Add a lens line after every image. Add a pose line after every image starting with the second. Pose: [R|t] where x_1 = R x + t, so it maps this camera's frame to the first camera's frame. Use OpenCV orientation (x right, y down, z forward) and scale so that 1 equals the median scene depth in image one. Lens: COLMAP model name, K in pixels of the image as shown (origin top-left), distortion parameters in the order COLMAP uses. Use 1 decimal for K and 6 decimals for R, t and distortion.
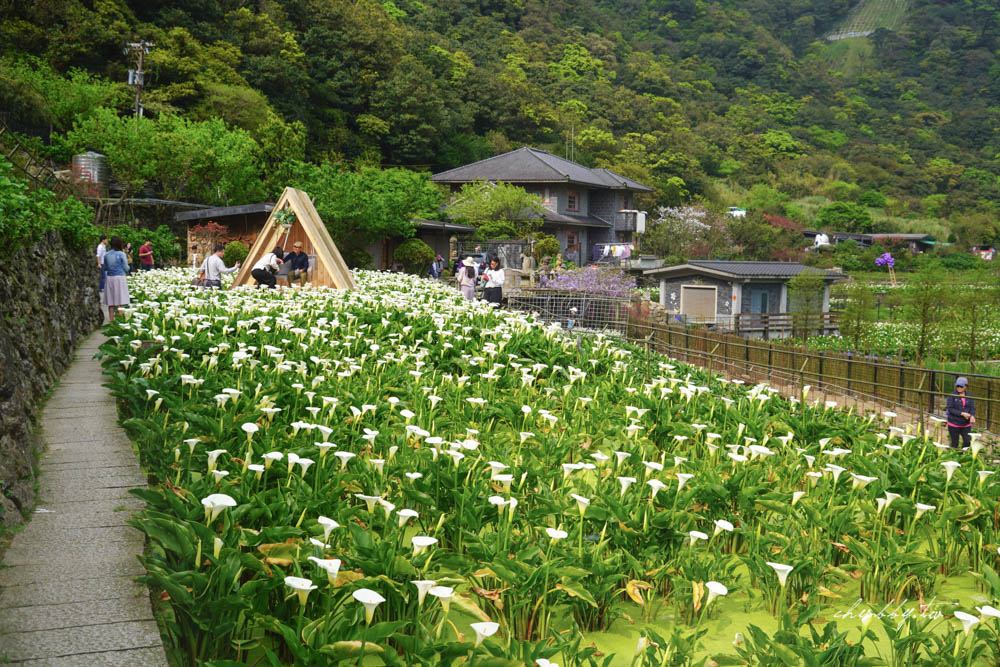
lens RADIAL K [[1154.2, 0, 497.7], [0, 1154.2, 330.7], [0, 0, 1]] dist [0.027654, 0.000000]
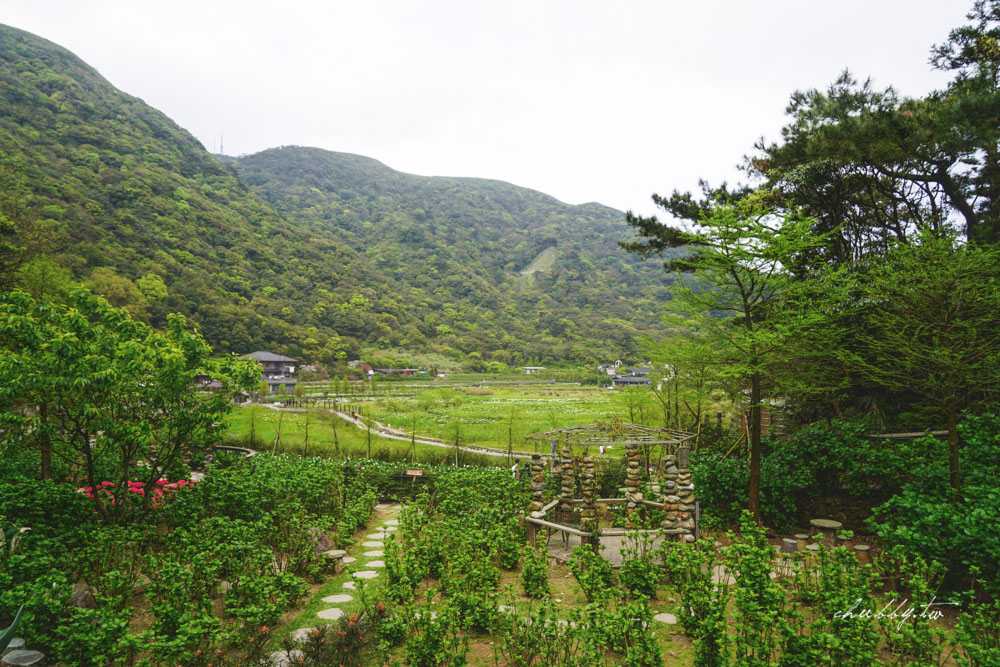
lens RADIAL K [[703.6, 0, 498.6], [0, 703.6, 327.6], [0, 0, 1]] dist [0.001236, 0.006893]
pose [[0.996022, -0.013104, 0.088141, 0.601625], [0.024429, 0.991388, -0.128657, 0.084652], [-0.085696, 0.130299, 0.987764, -1.371964]]
